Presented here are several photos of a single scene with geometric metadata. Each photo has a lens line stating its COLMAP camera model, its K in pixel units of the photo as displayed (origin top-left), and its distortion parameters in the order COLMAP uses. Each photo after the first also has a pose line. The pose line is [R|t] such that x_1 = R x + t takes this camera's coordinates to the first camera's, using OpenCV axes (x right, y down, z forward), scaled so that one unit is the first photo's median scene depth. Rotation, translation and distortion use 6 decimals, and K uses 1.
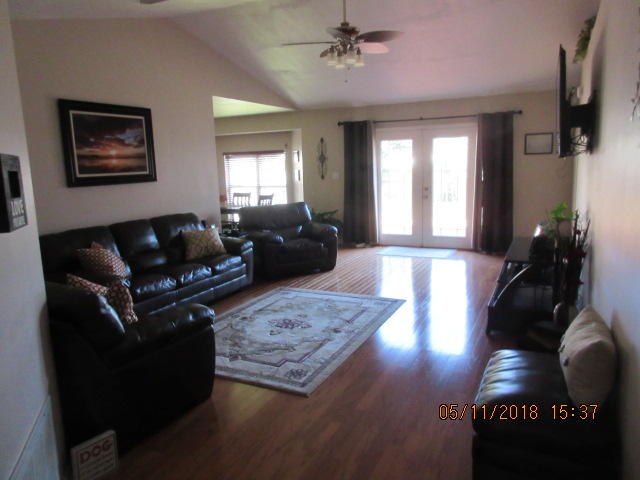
lens RADIAL K [[475.3, 0, 320.0], [0, 475.3, 240.0], [0, 0, 1]] dist [-0.003836, -0.005371]
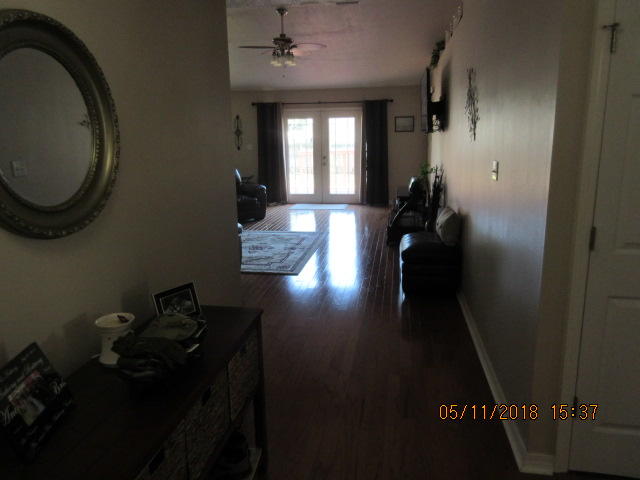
lens RADIAL K [[475.3, 0, 320.0], [0, 475.3, 240.0], [0, 0, 1]] dist [-0.003836, -0.005371]
pose [[0.958441, -0.047301, 0.281341, -0.168822], [0.033738, 0.998032, 0.052860, 0.049122], [-0.283288, -0.041172, 0.958151, -0.252436]]
